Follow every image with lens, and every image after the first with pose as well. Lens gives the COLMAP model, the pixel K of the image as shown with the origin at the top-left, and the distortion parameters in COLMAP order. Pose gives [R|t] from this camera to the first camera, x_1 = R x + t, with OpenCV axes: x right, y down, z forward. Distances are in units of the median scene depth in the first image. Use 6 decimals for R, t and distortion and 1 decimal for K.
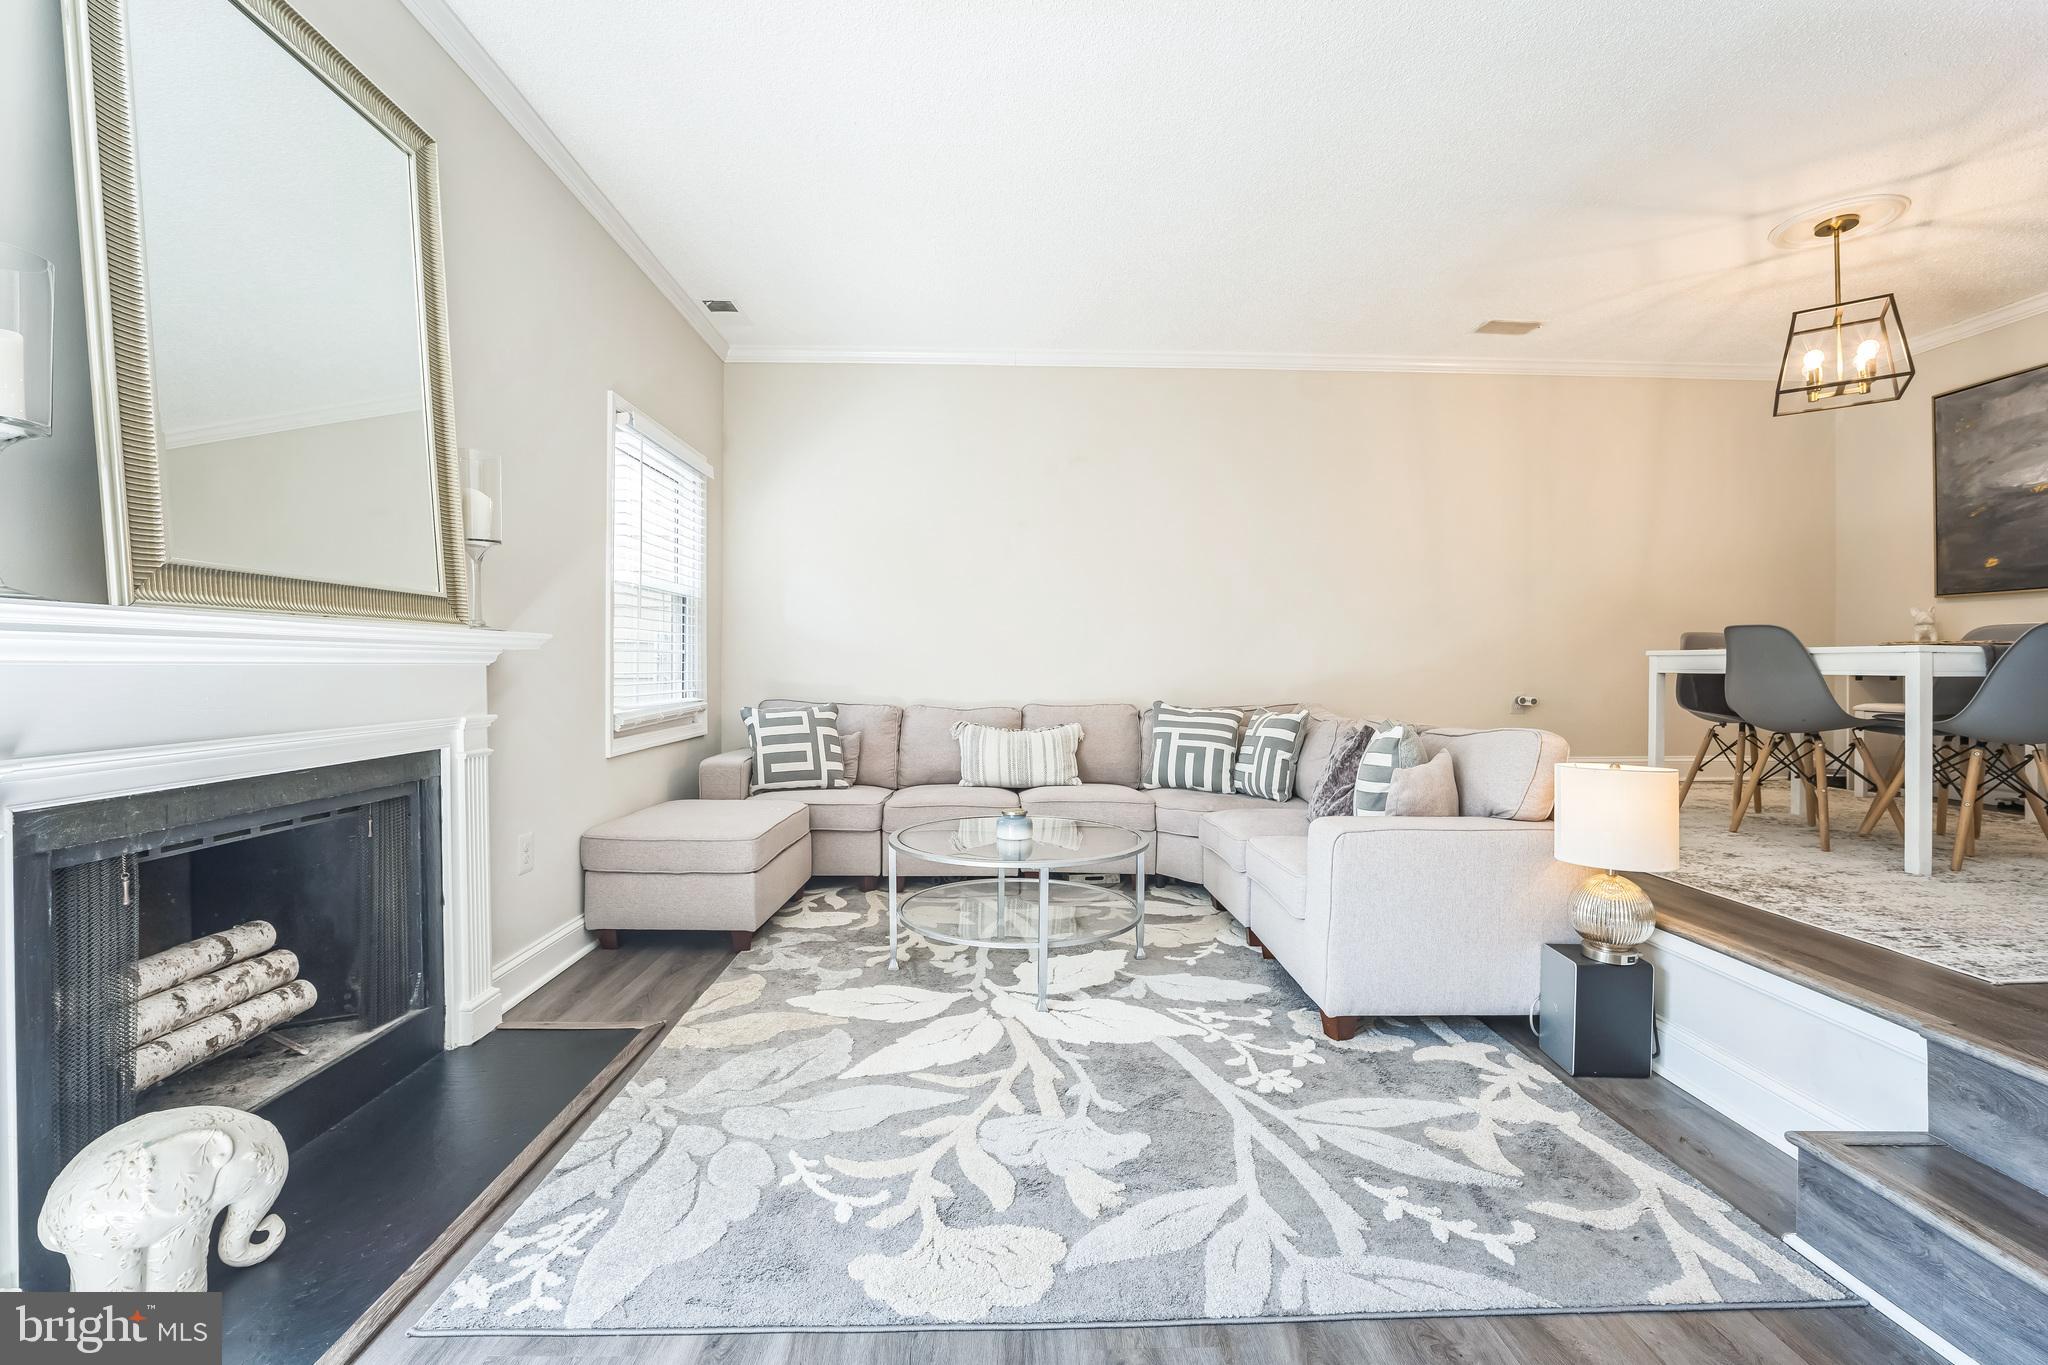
lens RADIAL K [[868.0, 0, 1029.1], [0, 868.0, 667.1], [0, 0, 1]] dist [-0.035224, 0.013491]
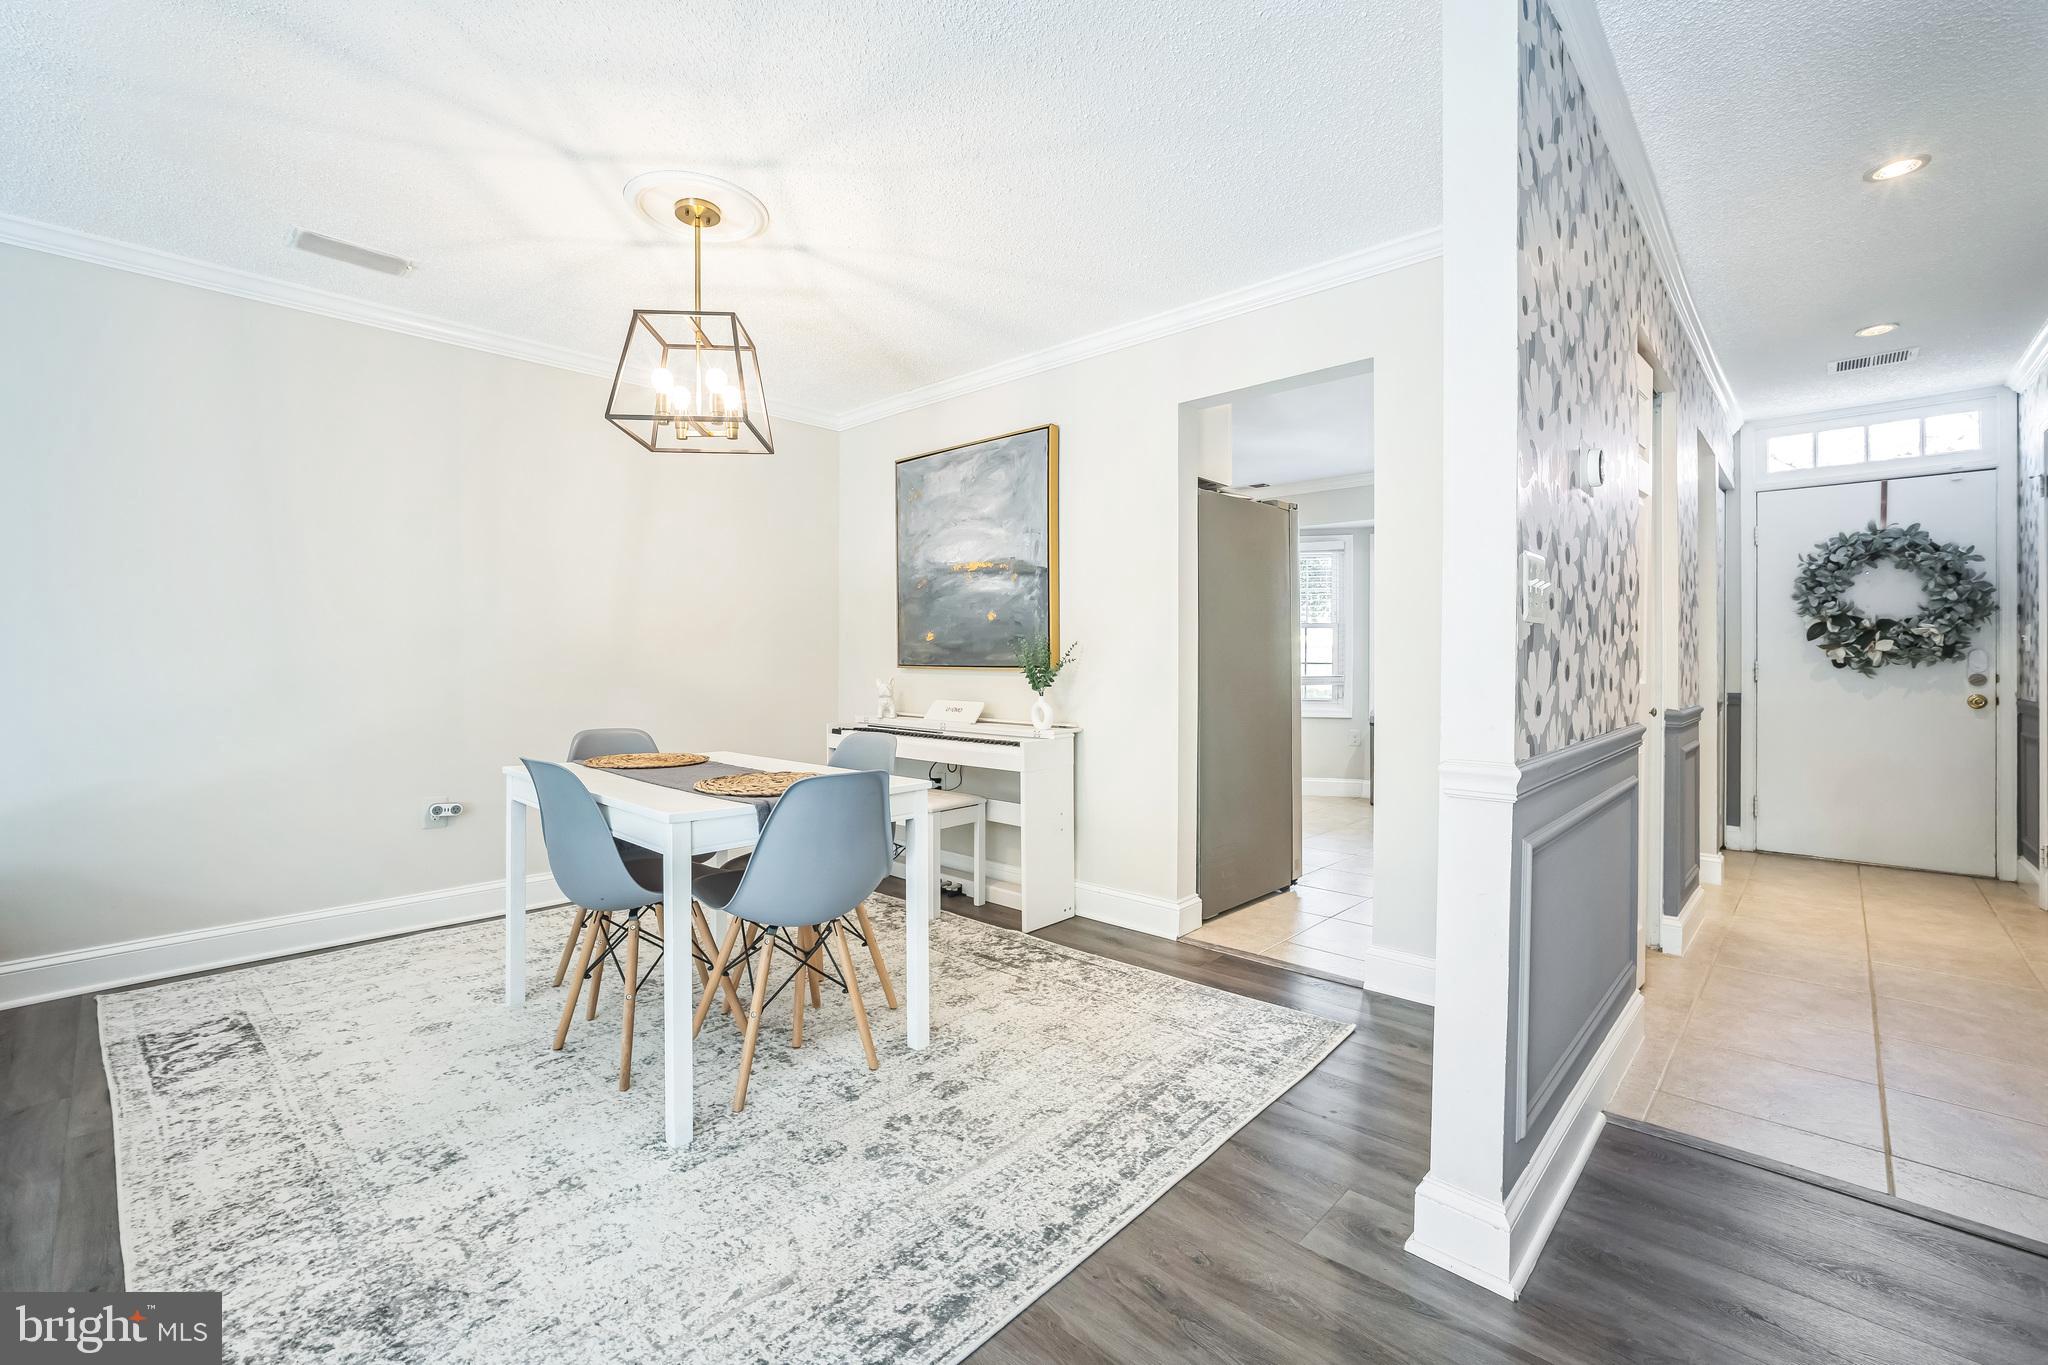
lens RADIAL K [[874.3, 0, 1022.4], [0, 874.3, 650.7], [0, 0, 1]] dist [-0.036967, 0.014217]
pose [[0.707922, 0.005995, 0.706266, 0.749872], [0.001360, 0.999951, -0.009851, -0.148189], [-0.706290, 0.007934, 0.707878, 0.307143]]
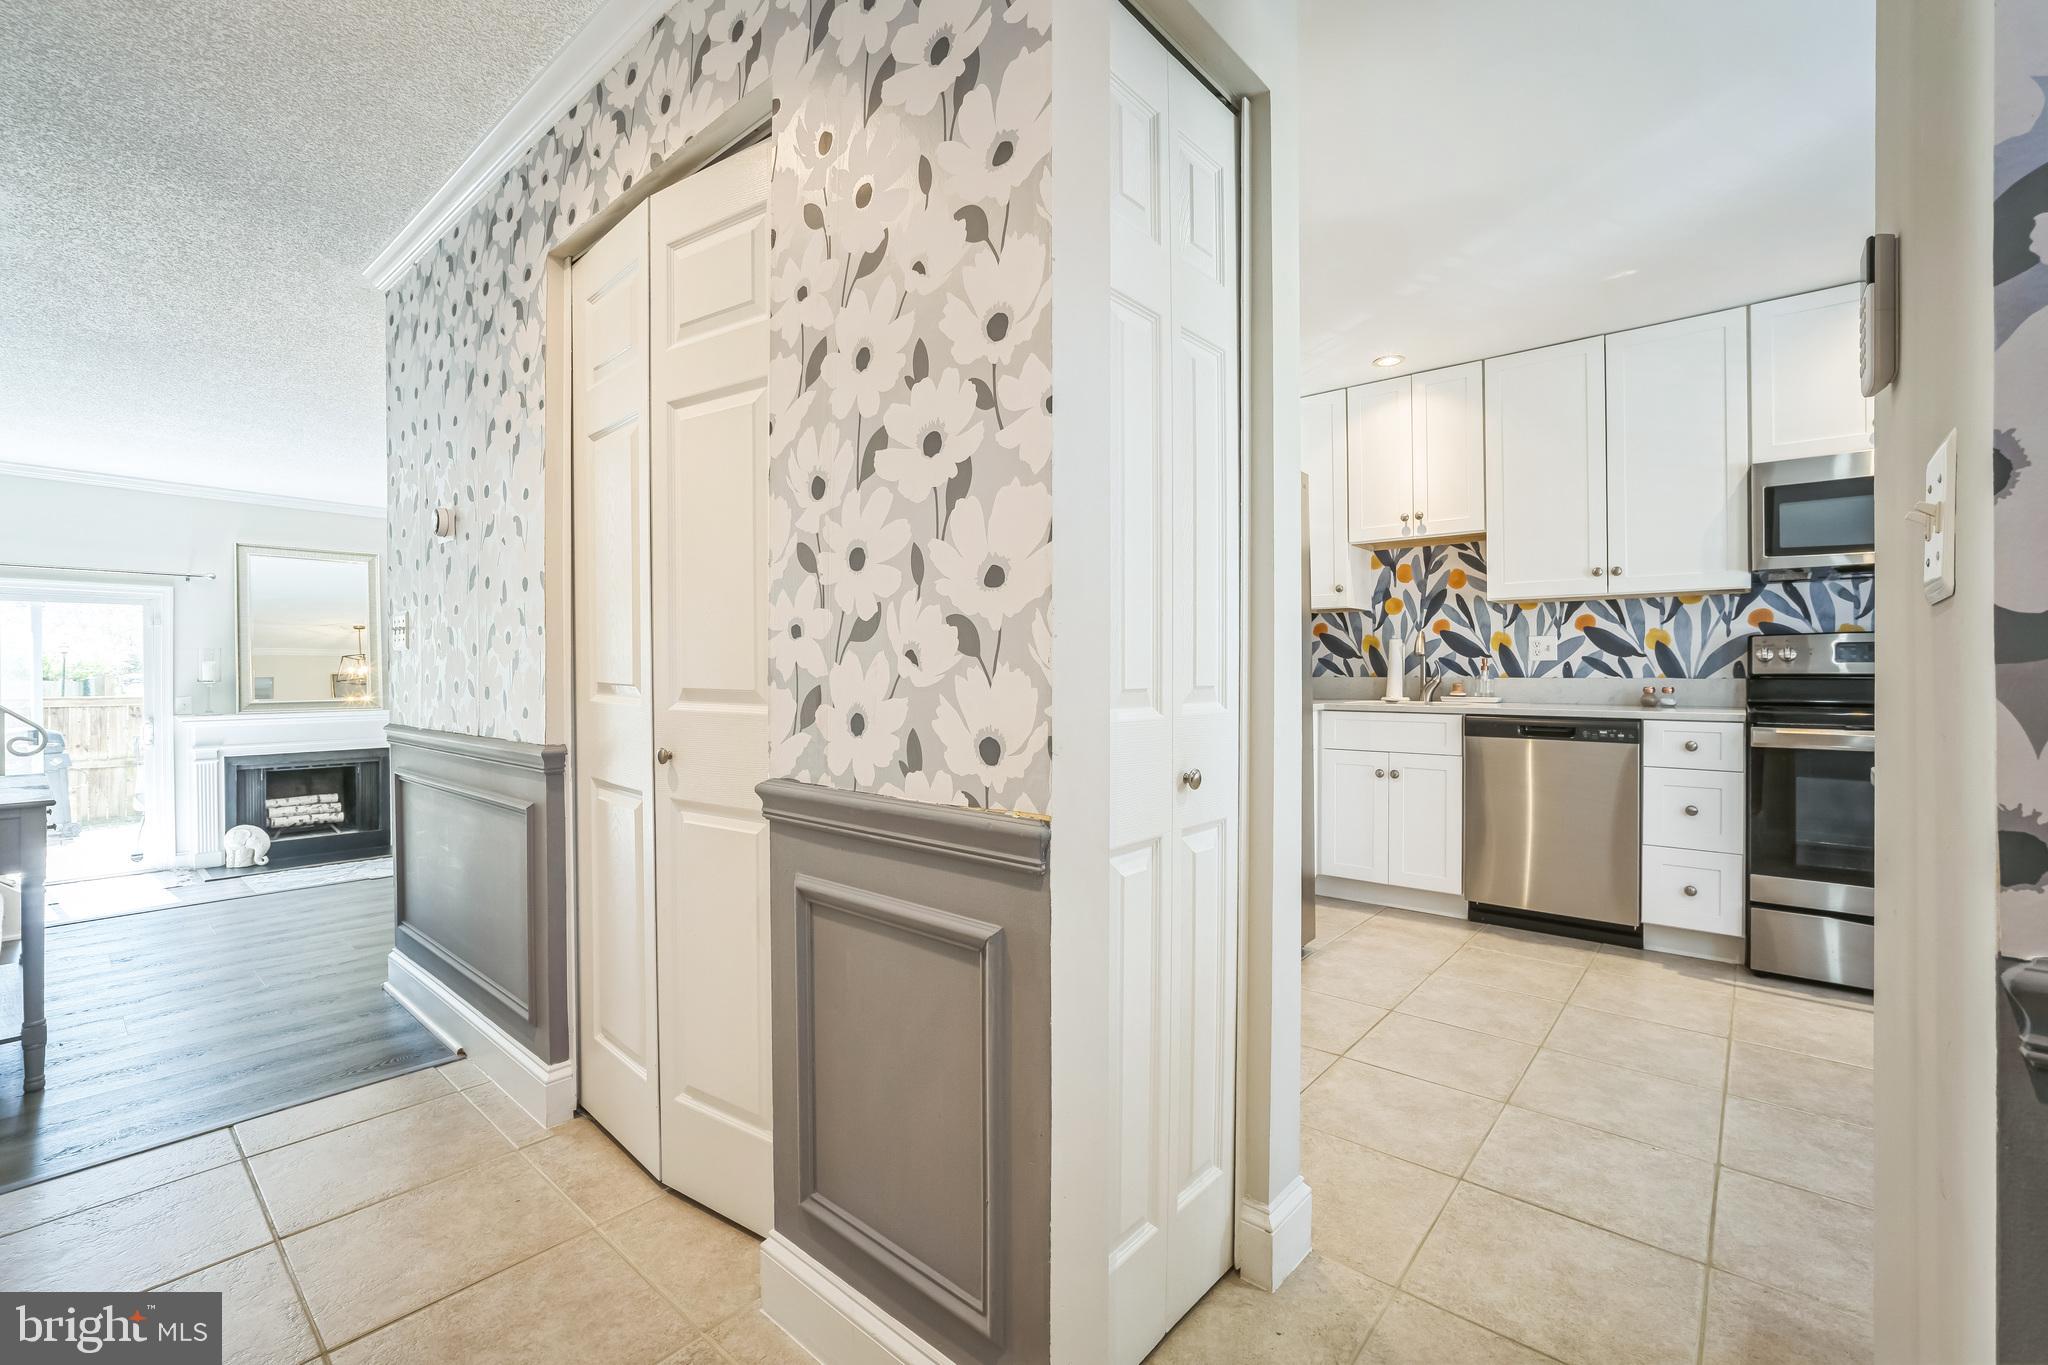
lens RADIAL K [[875.2, 0, 1024.0], [0, 875.2, 682.5], [0, 0, 1]] dist [-0.035832, 0.015366]
pose [[0.728880, 0.001121, -0.684641, 2.672419], [0.002176, 0.999990, 0.003953, -0.129644], [0.684638, -0.004371, 0.728870, 0.253915]]
